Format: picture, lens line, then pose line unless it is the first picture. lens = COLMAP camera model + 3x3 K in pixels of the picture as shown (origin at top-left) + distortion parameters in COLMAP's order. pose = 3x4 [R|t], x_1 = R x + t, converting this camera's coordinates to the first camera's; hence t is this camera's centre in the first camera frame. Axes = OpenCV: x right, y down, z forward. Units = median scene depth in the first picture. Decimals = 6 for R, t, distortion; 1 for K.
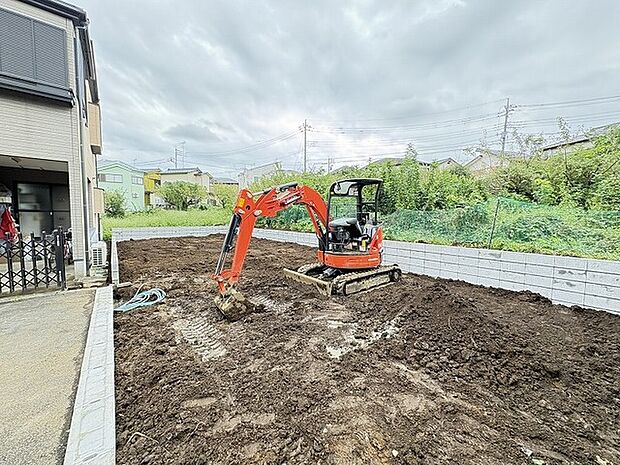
lens RADIAL K [[247.4, 0, 310.3], [0, 247.4, 231.8], [0, 0, 1]] dist [0.000229, 0.000291]
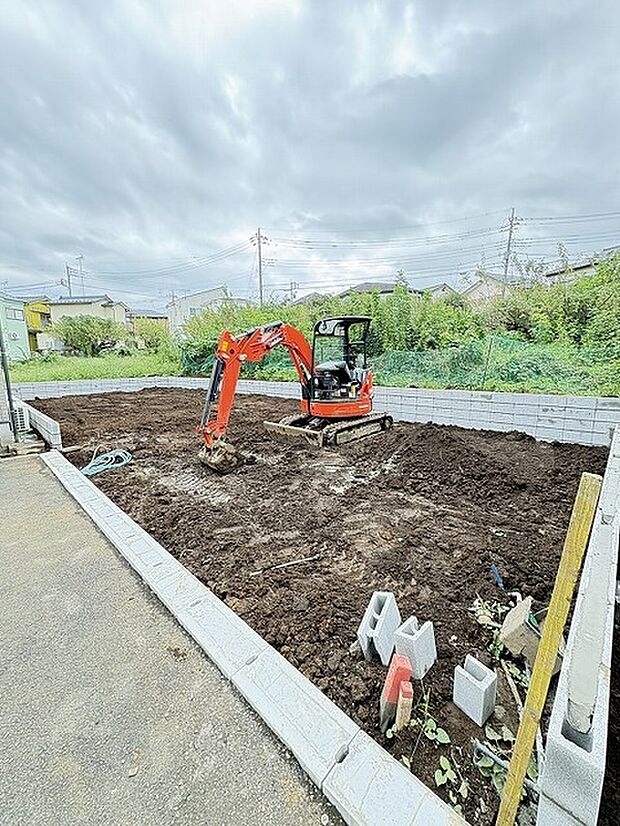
lens RADIAL K [[329.6, 0, 310.6], [0, 329.6, 412.3], [0, 0, 1]] dist [0.000229, 0.000291]
pose [[0.991097, -0.041570, 0.126489, -0.096341], [0.029946, 0.995267, 0.092449, 0.014490], [-0.129733, -0.087838, 0.987651, -0.181806]]
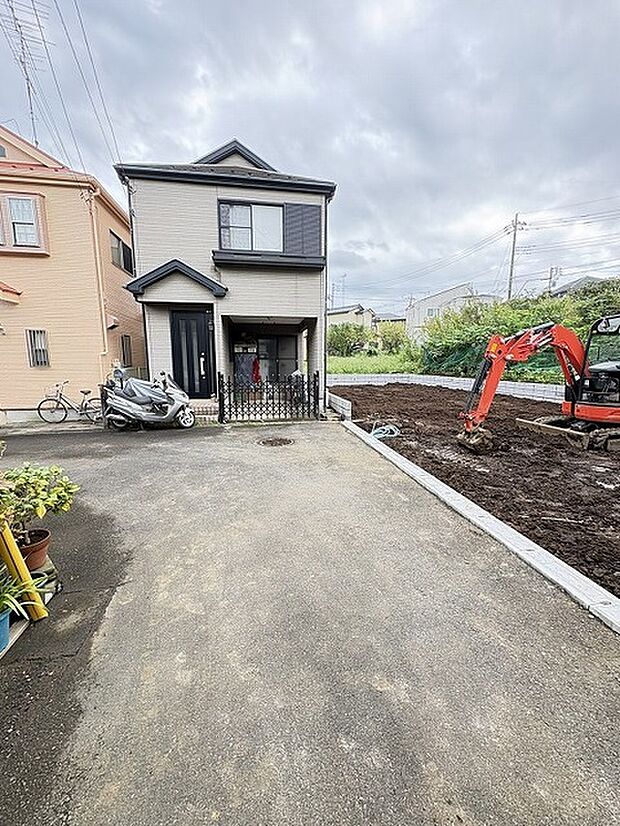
lens RADIAL K [[329.6, 0, 309.9], [0, 329.6, 413.2], [0, 0, 1]] dist [0.000229, 0.000291]
pose [[0.866530, 0.068125, -0.494454, -0.179729], [-0.024213, 0.995213, 0.094687, 0.034491], [0.498537, -0.070077, 0.864031, -0.468461]]
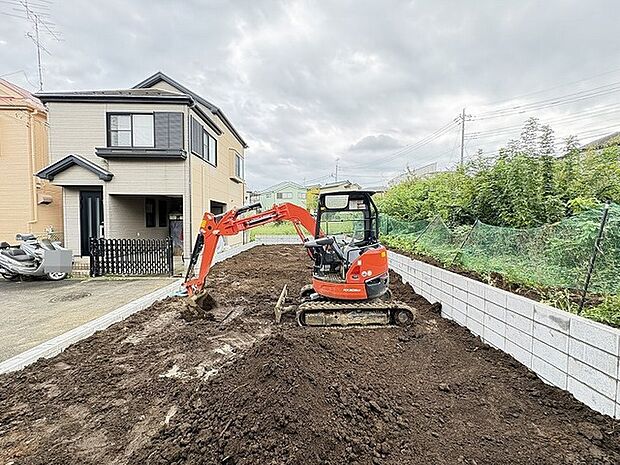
lens RADIAL K [[247.4, 0, 310.1], [0, 247.4, 232.6], [0, 0, 1]] dist [0.000229, 0.000291]
pose [[0.788556, 0.023604, -0.614510, 0.631936], [-0.038283, 0.999209, -0.010746, -0.060929], [0.613771, 0.031999, 0.788836, 0.276489]]
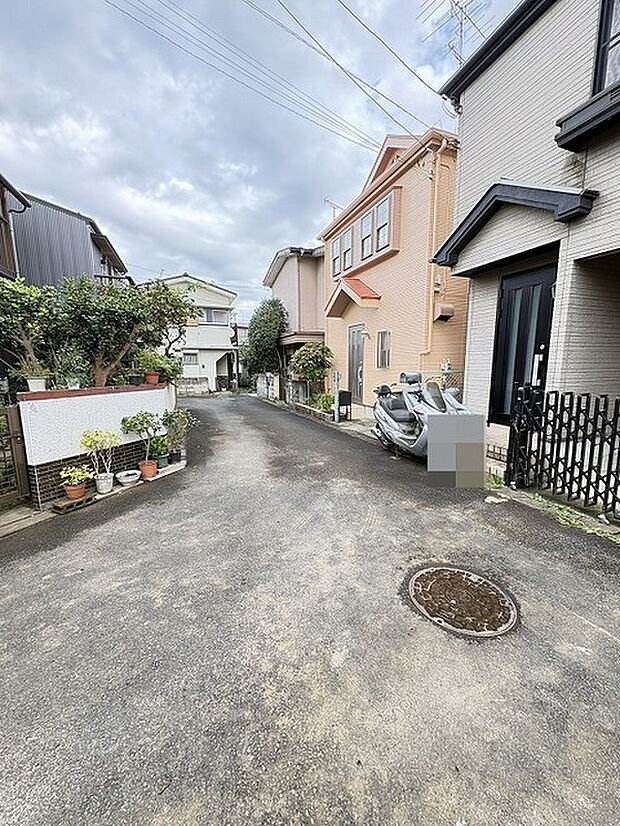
lens RADIAL K [[329.6, 0, 309.7], [0, 329.6, 410.0], [0, 0, 1]] dist [0.000229, 0.000291]
pose [[-0.313914, 0.127826, -0.940807, -0.455804], [-0.054697, 0.986815, 0.152327, -0.027565], [0.947875, 0.099276, -0.302784, 0.426328]]
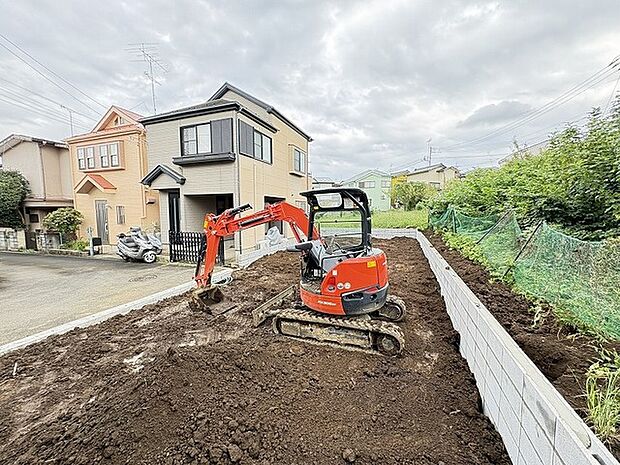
lens RADIAL K [[247.4, 0, 310.1], [0, 247.4, 232.4], [0, 0, 1]] dist [0.000229, 0.000291]
pose [[0.510452, 0.064167, -0.857509, 0.814522], [-0.045254, 0.997835, 0.047729, -0.119500], [0.858715, 0.014442, 0.512250, 0.592233]]
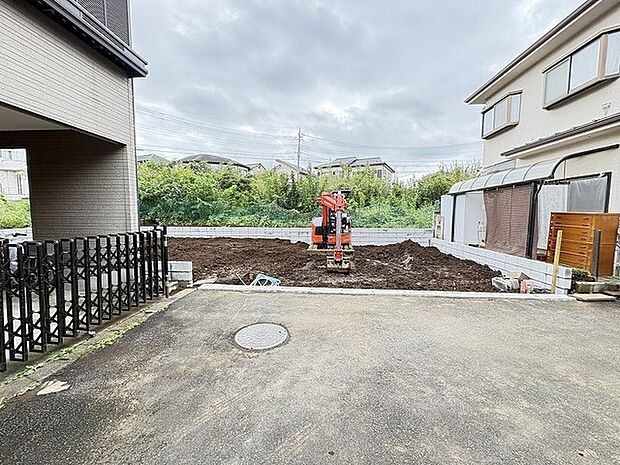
lens RADIAL K [[247.4, 0, 310.1], [0, 247.4, 234.2], [0, 0, 1]] dist [0.000229, 0.000291]
pose [[0.681535, -0.066295, 0.728777, -1.204412], [0.047938, 0.997793, 0.045937, -0.002385], [-0.730214, 0.003628, 0.683209, 0.020880]]
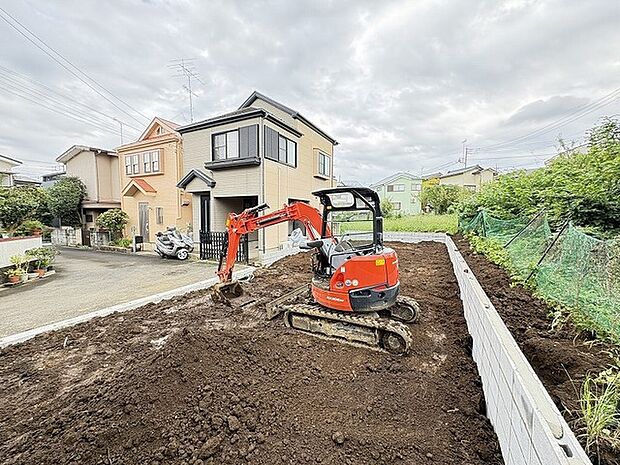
lens RADIAL K [[247.4, 0, 309.9], [0, 247.4, 232.0], [0, 0, 1]] dist [0.000229, 0.000291]
pose [[0.408272, 0.056494, -0.911111, 0.866401], [-0.057141, 0.997708, 0.036258, -0.105359], [0.911070, 0.037258, 0.410564, 0.624697]]
